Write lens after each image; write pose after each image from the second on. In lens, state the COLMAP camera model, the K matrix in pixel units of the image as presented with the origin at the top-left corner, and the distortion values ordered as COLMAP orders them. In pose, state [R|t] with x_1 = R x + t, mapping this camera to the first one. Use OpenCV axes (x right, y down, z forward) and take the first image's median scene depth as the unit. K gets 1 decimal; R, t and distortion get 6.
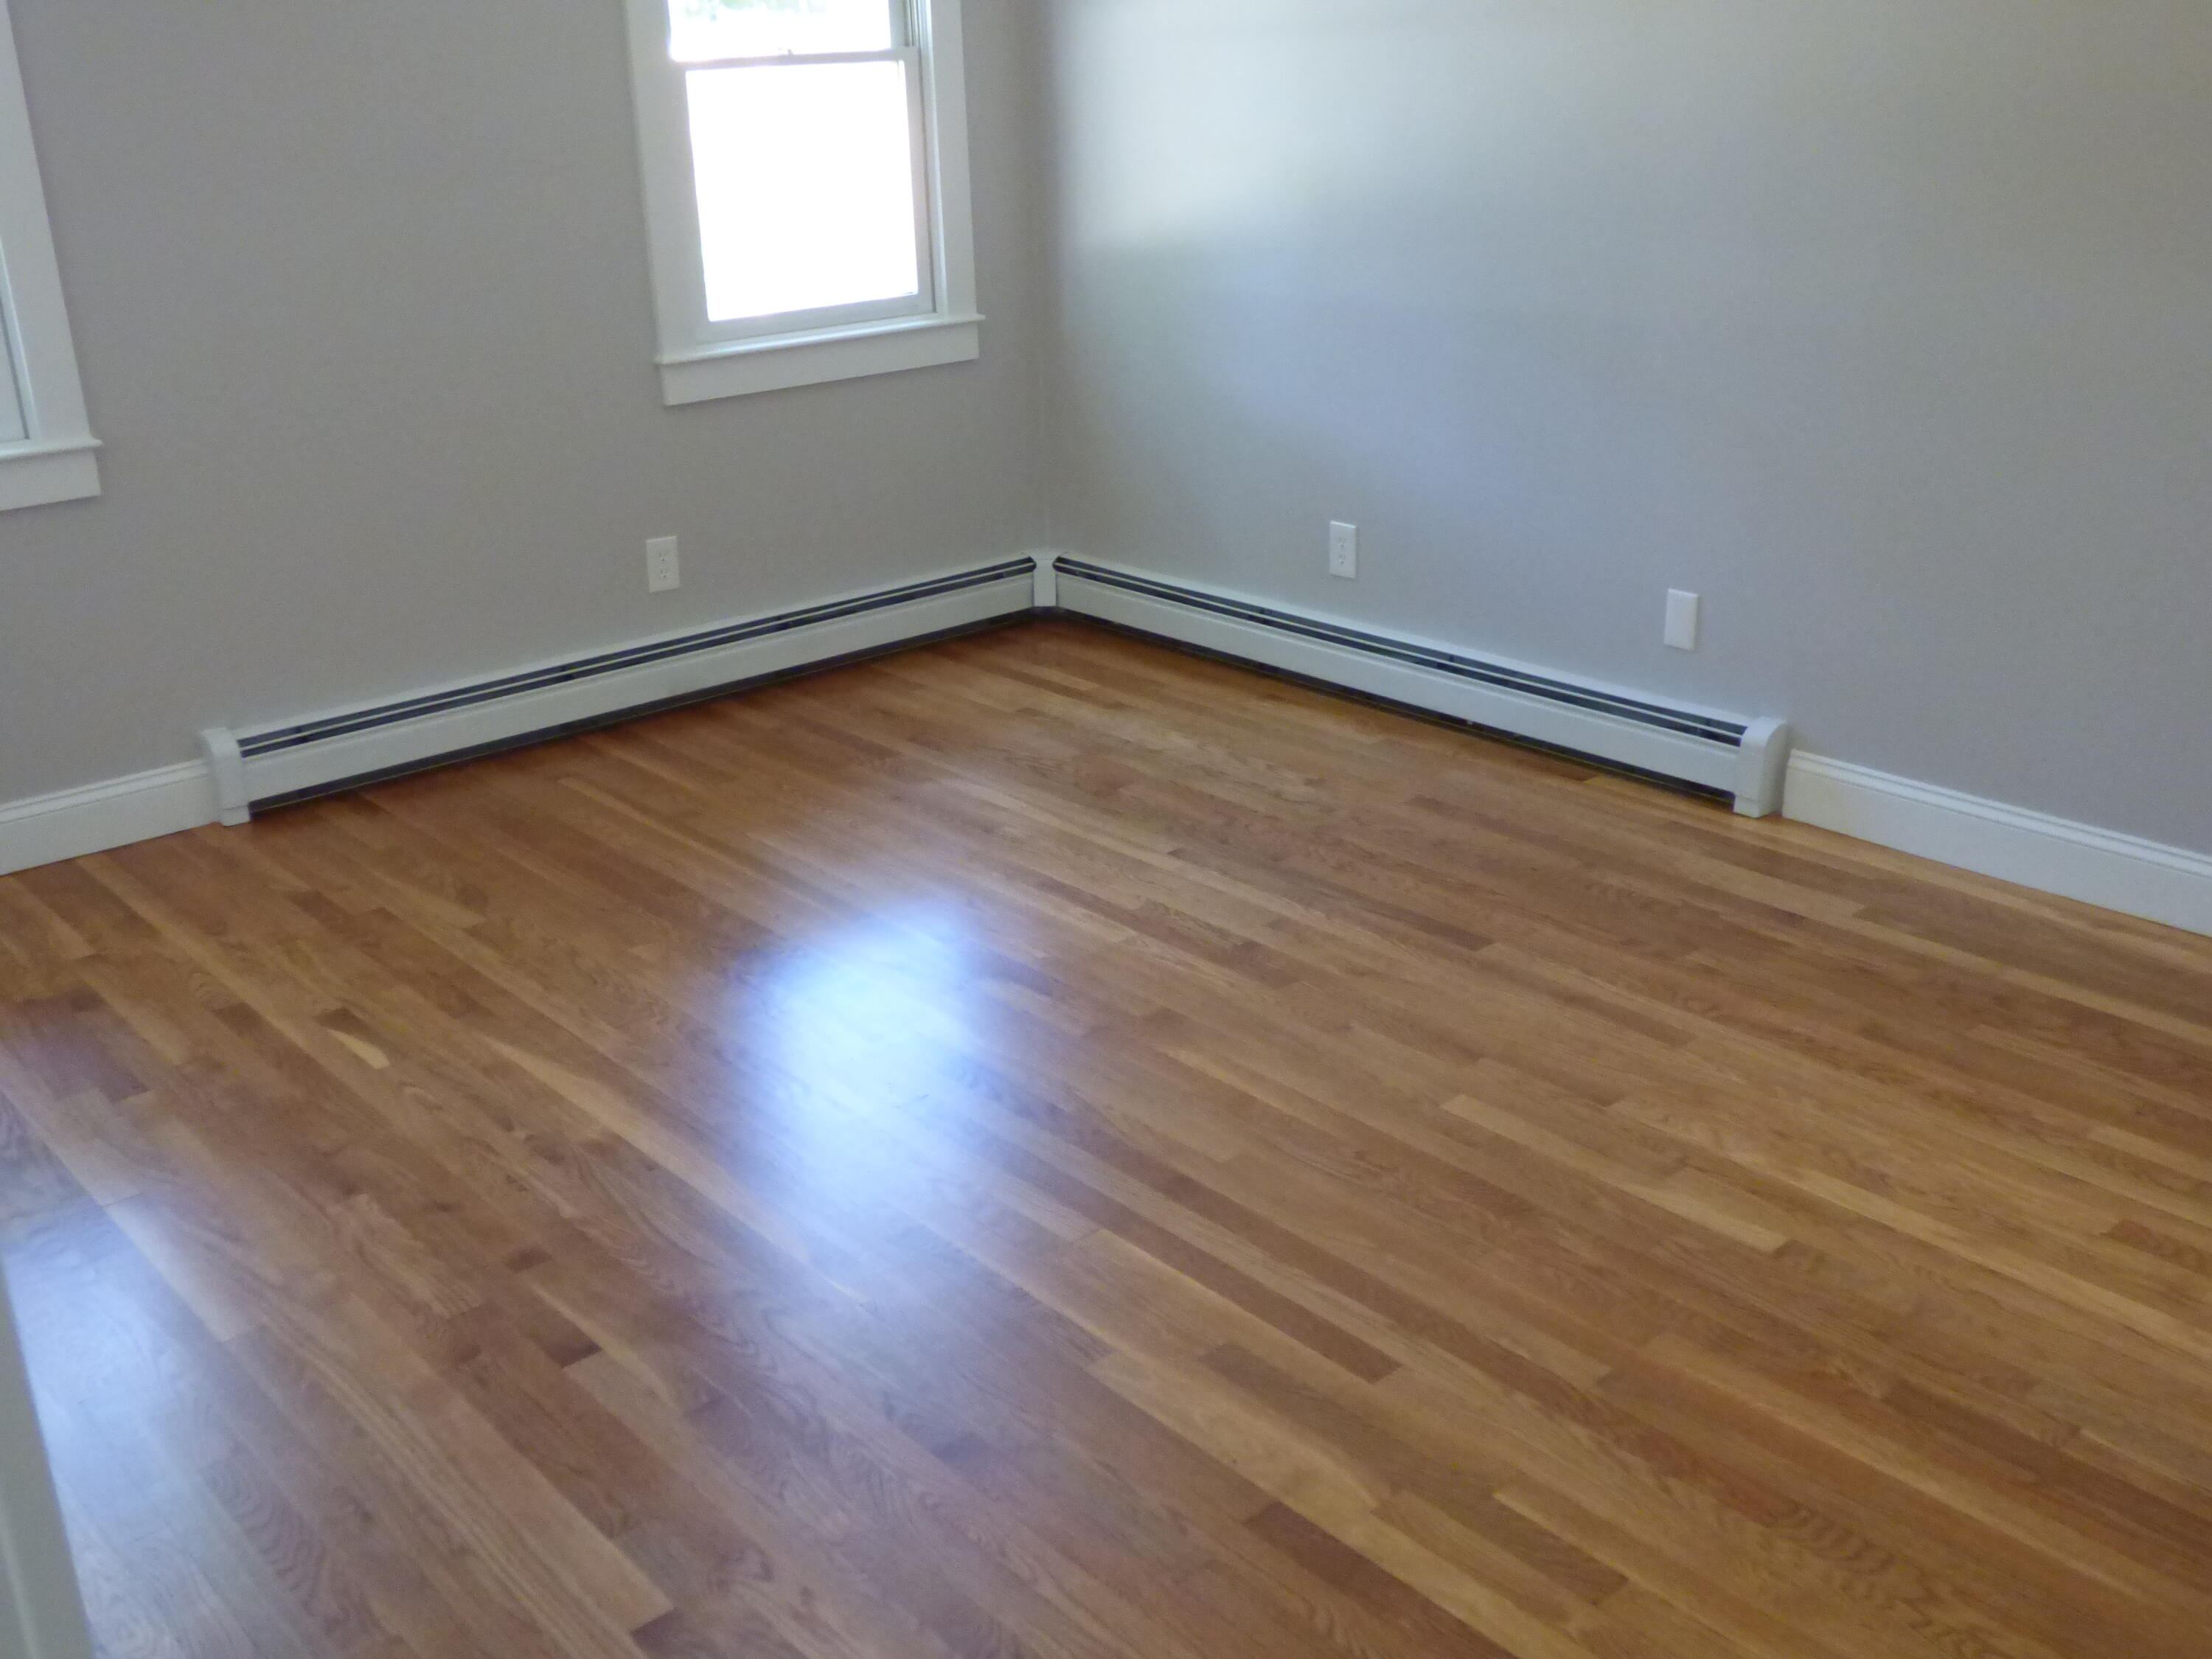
lens RADIAL K [[2158.8, 0, 1106.0], [0, 2158.8, 829.5], [0, 0, 1]] dist [0.000931, 0.004490]
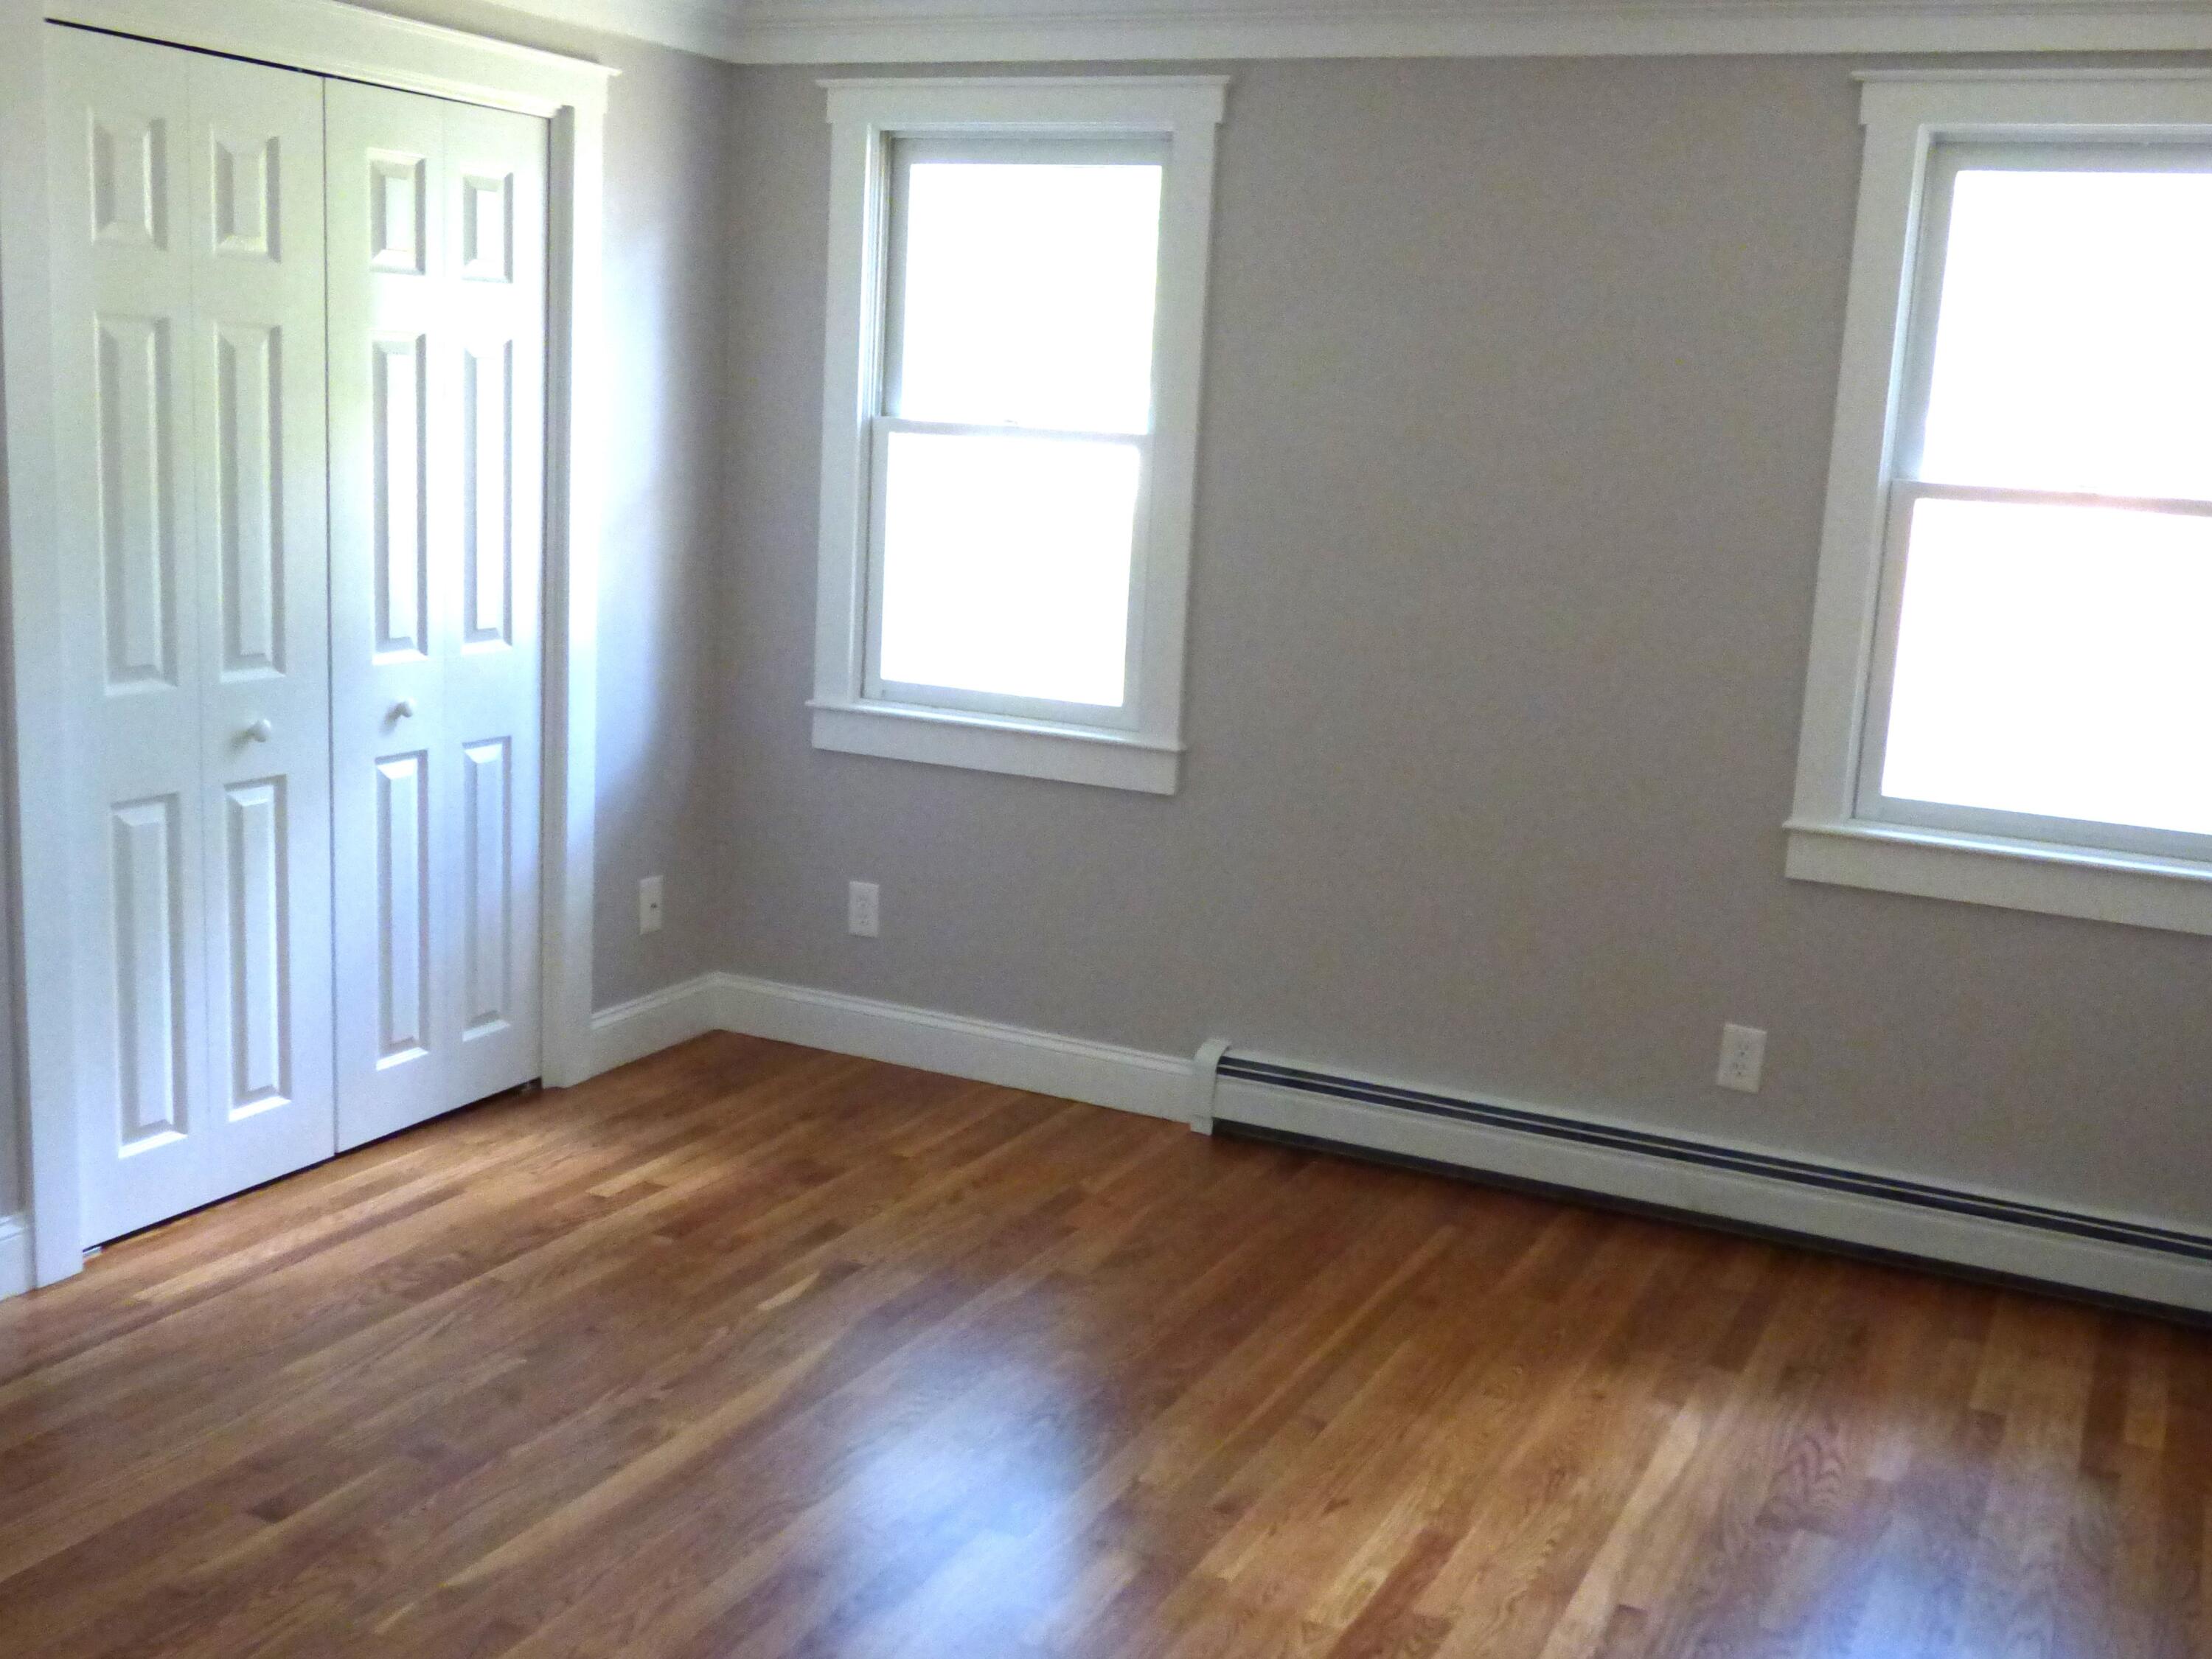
lens RADIAL K [[2312.8, 0, 1134.6], [0, 2312.8, 831.3], [0, 0, 1]] dist [0.002943, -0.014908]
pose [[0.399029, 0.221972, -0.889665, 0.530316], [-0.390973, 0.918823, 0.053889, -0.181711], [0.829407, 0.326332, 0.453423, 0.436185]]
